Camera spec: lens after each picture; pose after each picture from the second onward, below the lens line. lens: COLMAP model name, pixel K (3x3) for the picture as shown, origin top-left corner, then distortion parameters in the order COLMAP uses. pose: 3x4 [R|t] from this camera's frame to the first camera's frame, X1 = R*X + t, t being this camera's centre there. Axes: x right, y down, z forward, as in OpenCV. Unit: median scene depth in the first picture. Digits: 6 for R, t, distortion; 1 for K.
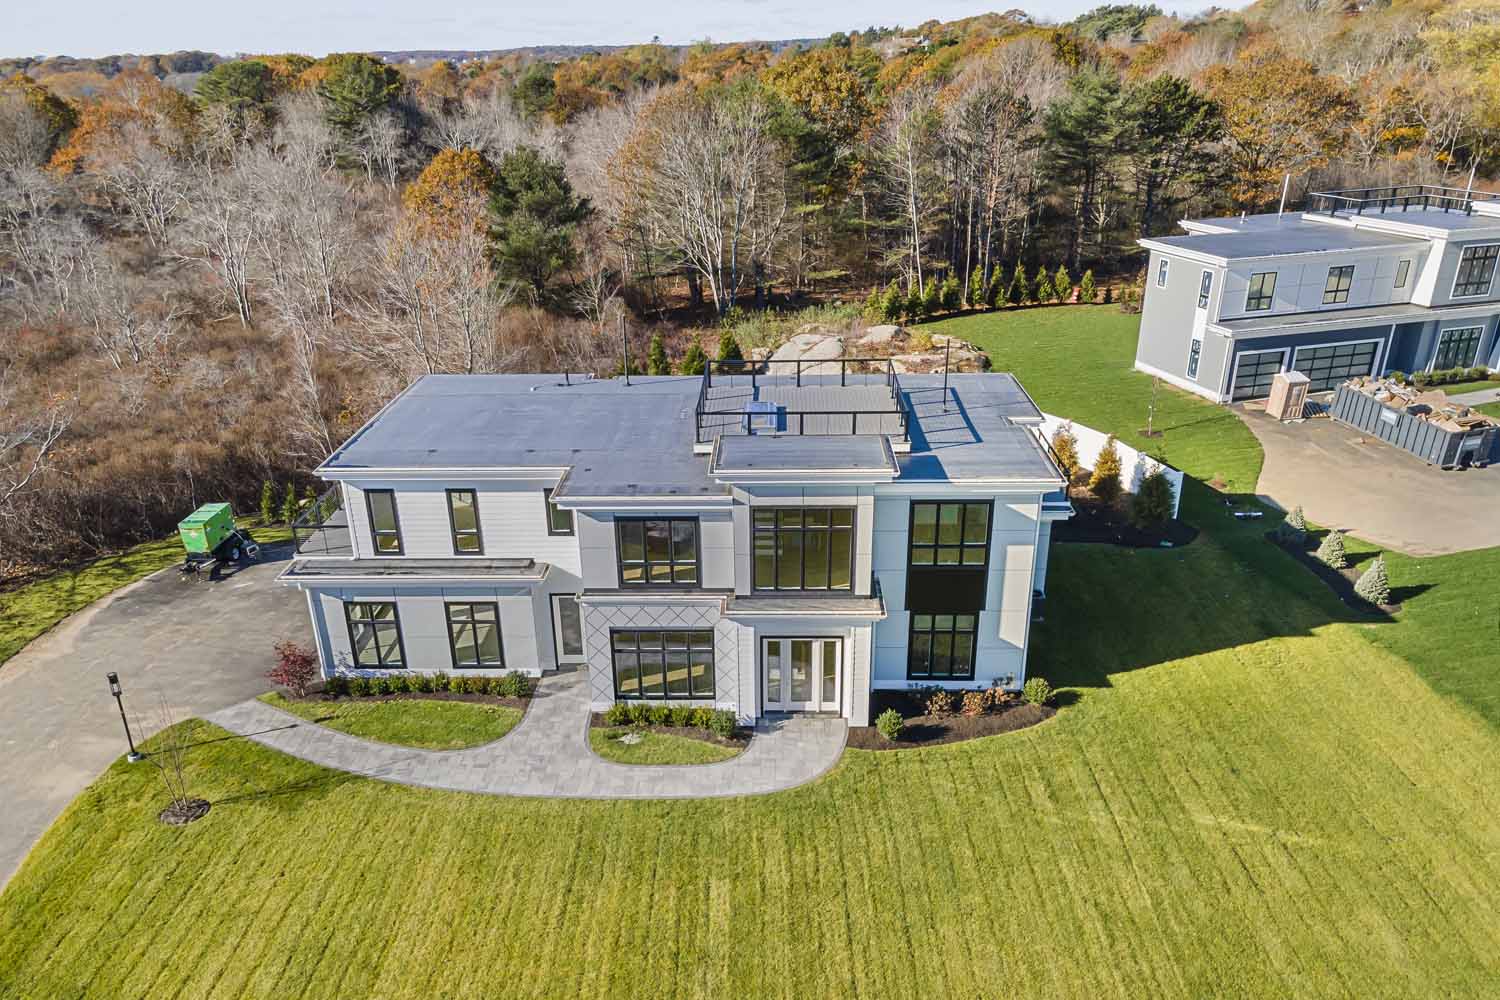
lens RADIAL K [[1093.9, 0, 748.9], [0, 1093.9, 554.5], [0, 0, 1]] dist [0.029458, 0.032839]
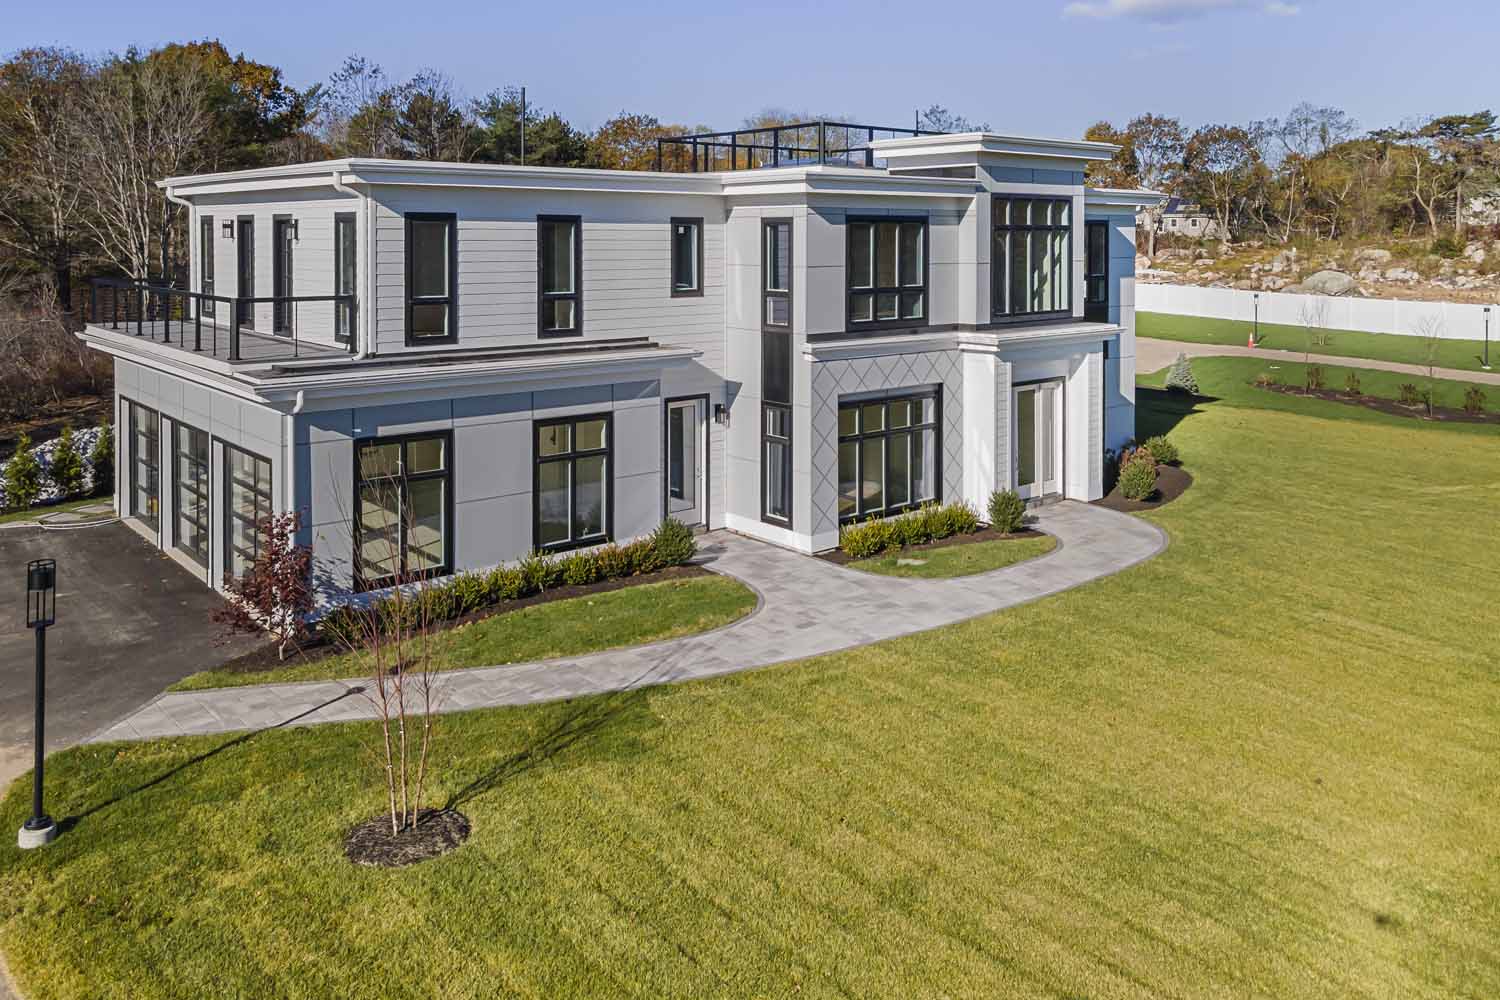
lens RADIAL K [[1160.6, 0, 731.2], [0, 1160.6, 263.5], [0, 0, 1]] dist [0.039493, 0.016030]
pose [[0.753581, 0.000274, 0.657355, -0.502737], [0.258842, 0.919088, -0.297115, 0.146193], [-0.604249, 0.394051, 0.692536, 0.423244]]
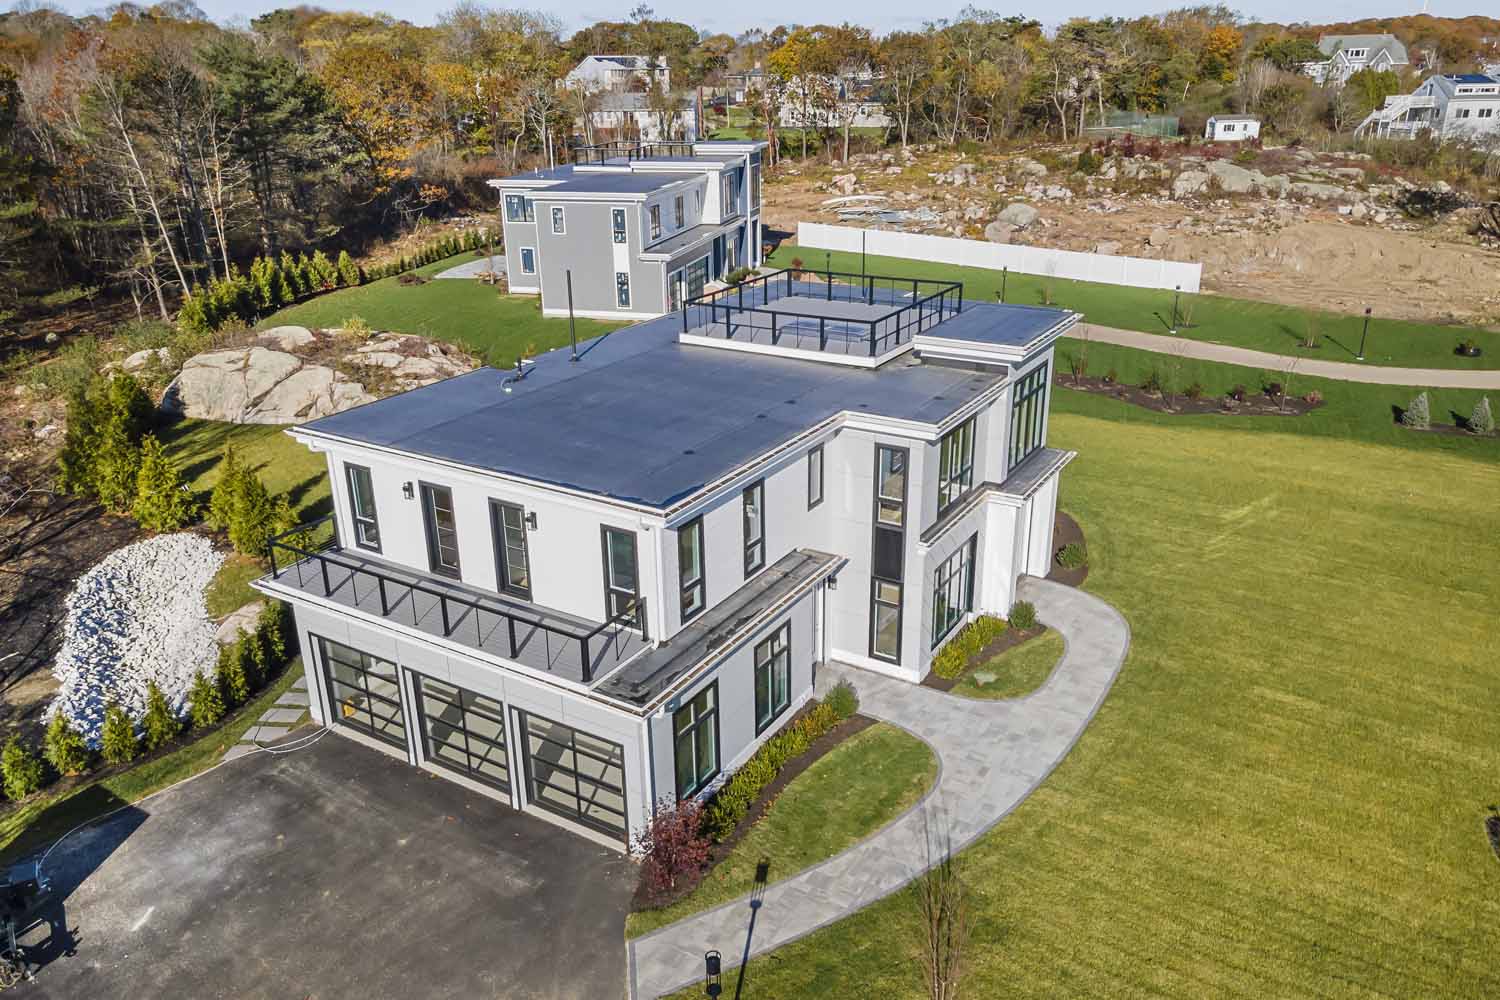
lens RADIAL K [[1093.9, 0, 748.2], [0, 1093.9, 496.9], [0, 0, 1]] dist [0.029458, 0.032839]
pose [[0.502249, -0.305991, 0.808774, -0.705887], [0.359936, 0.924400, 0.126216, -0.119504], [-0.786252, 0.227715, 0.574416, 0.484040]]
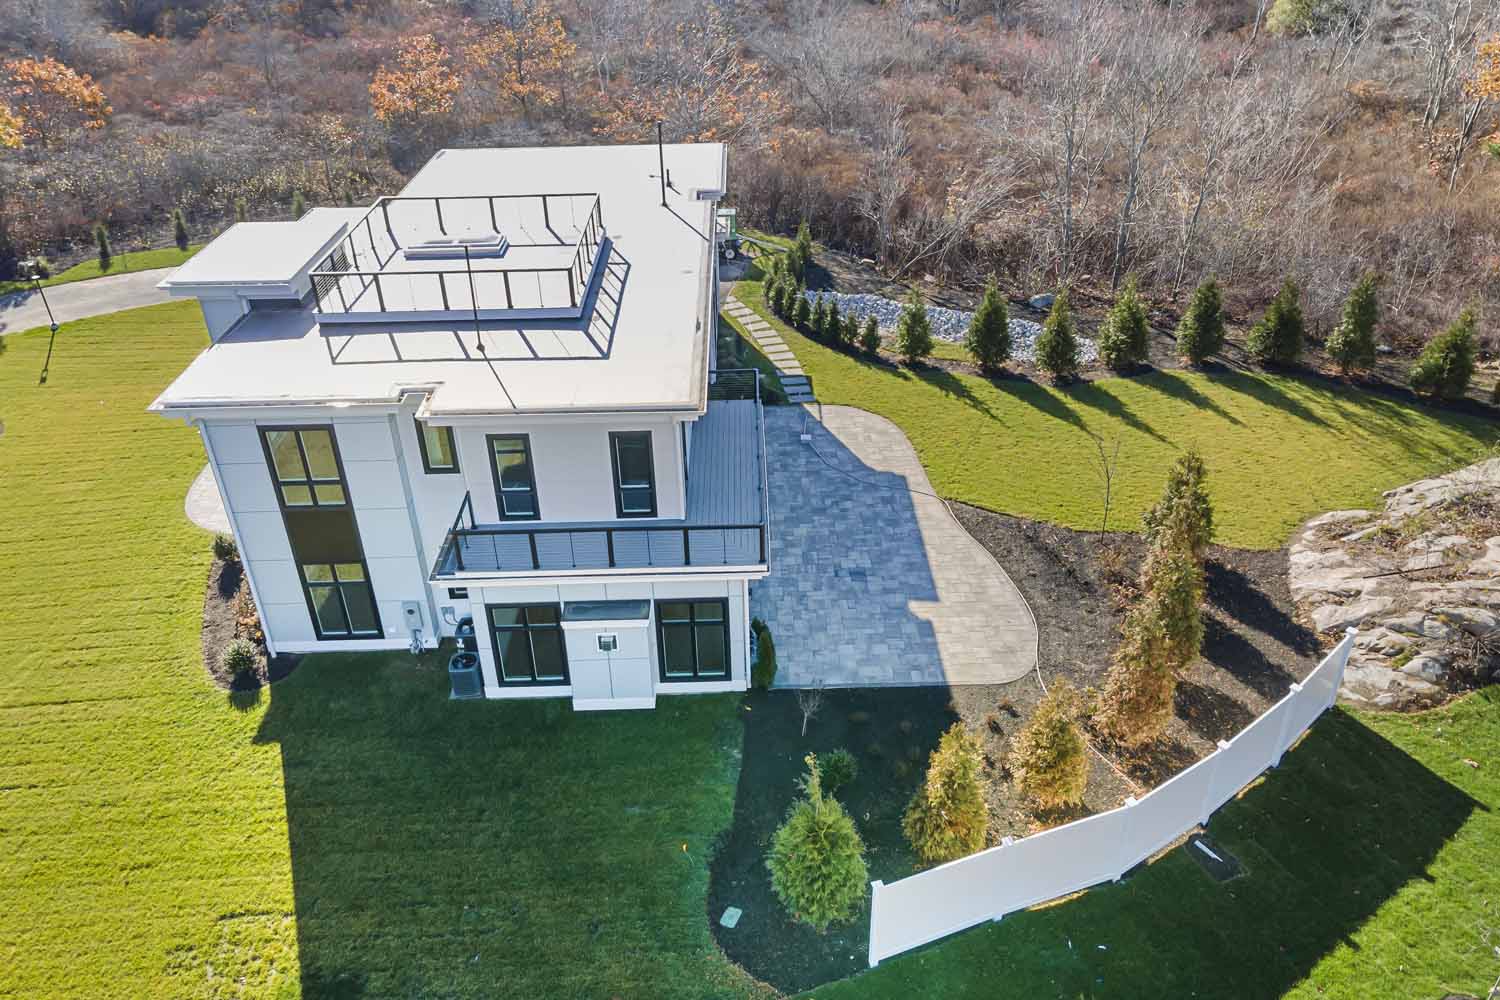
lens RADIAL K [[1093.9, 0, 755.7], [0, 1093.9, 512.4], [0, 0, 1]] dist [0.029458, 0.032839]
pose [[0.042255, 0.539385, -0.840999, 0.751822], [-0.392599, 0.783004, 0.482463, -0.411114], [0.918739, 0.309788, 0.244848, 0.934597]]
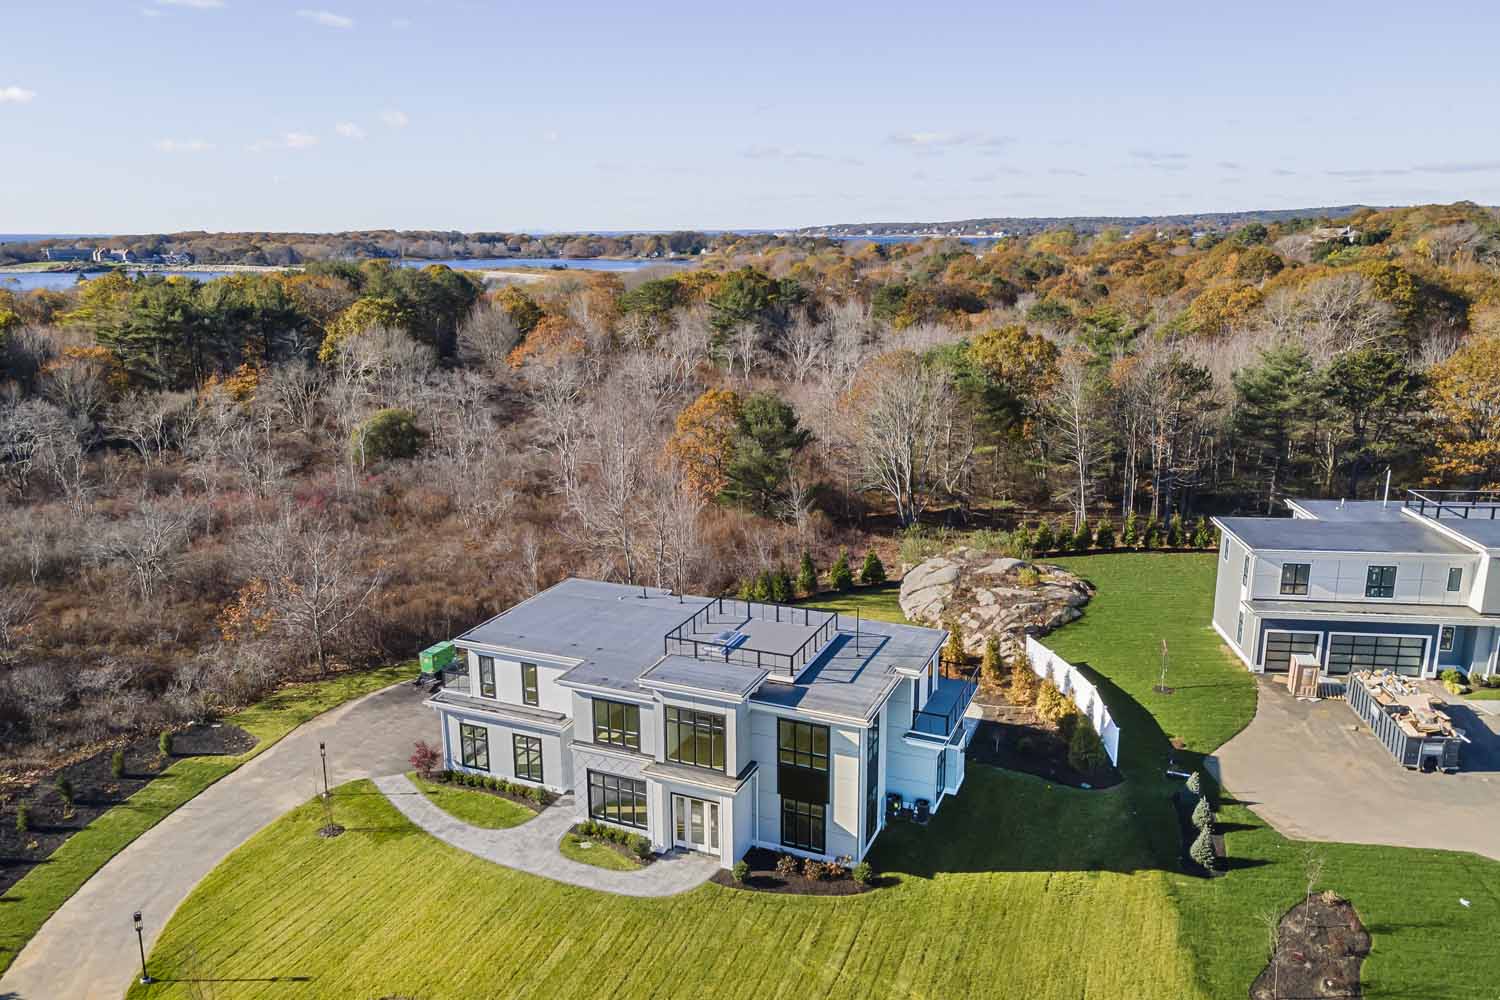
lens RADIAL K [[1093.9, 0, 756.2], [0, 1093.9, 491.1], [0, 0, 1]] dist [0.029458, 0.032839]
pose [[0.931381, 0.093564, -0.351816, 0.485789], [-0.157364, 0.974930, -0.157319, -0.087050], [0.328277, 0.201887, 0.922755, -0.349217]]
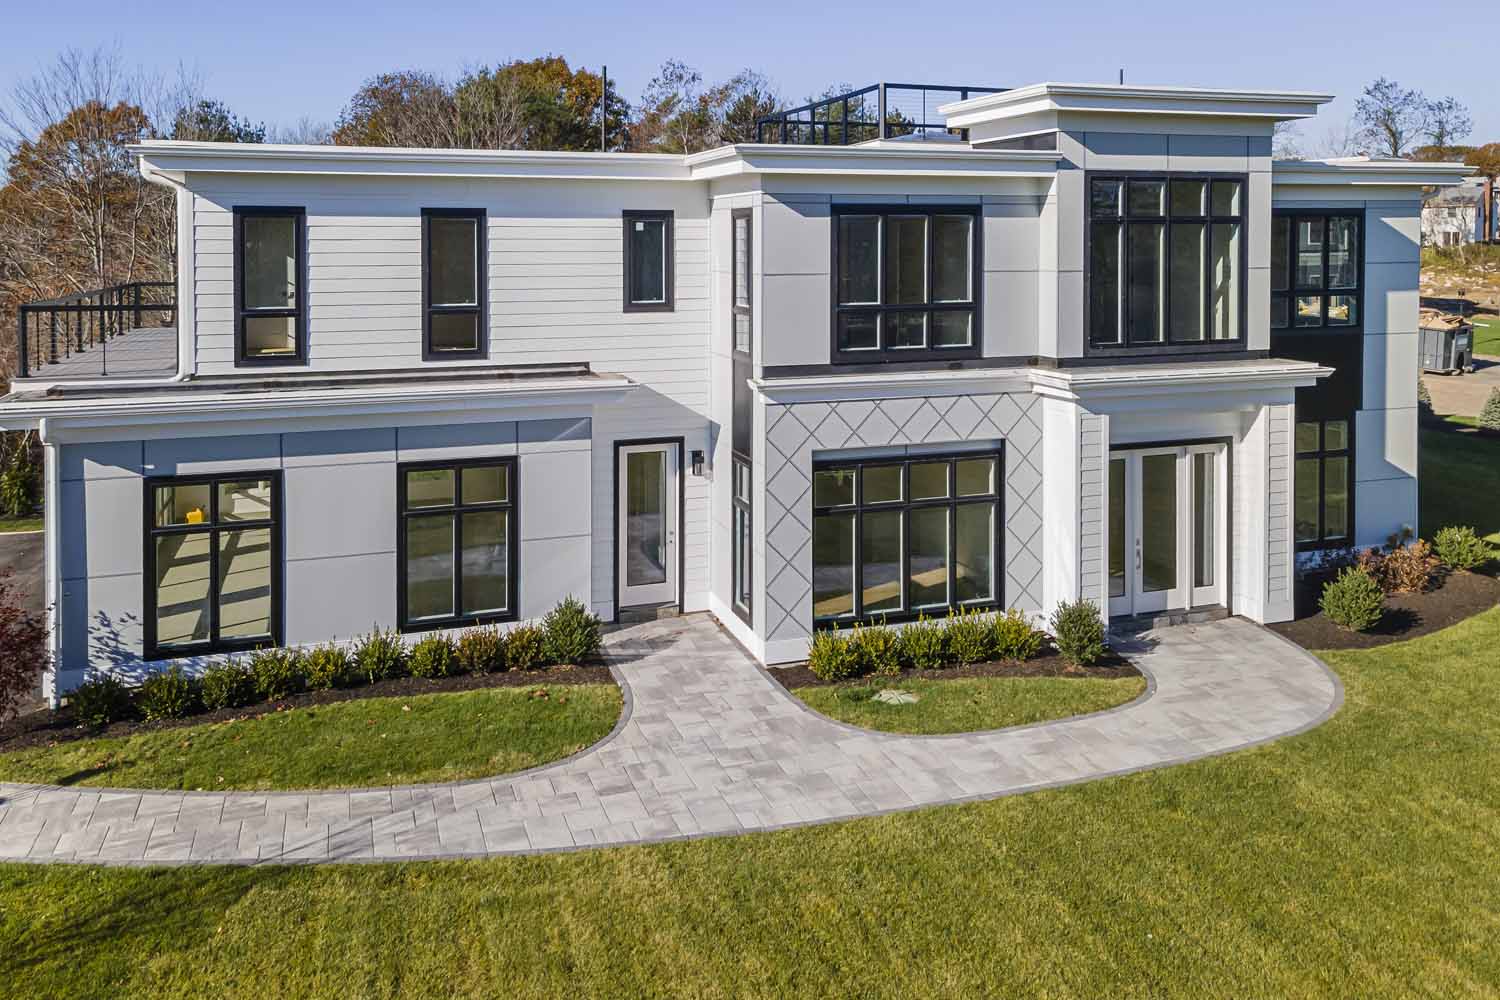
lens RADIAL K [[1158.2, 0, 738.8], [0, 1158.2, 269.4], [0, 0, 1]] dist [0.020768, 0.001244]
pose [[0.938473, 0.004187, 0.345328, -0.264650], [0.131670, 0.920062, -0.368985, 0.139546], [-0.319268, 0.391751, 0.862902, 0.437196]]
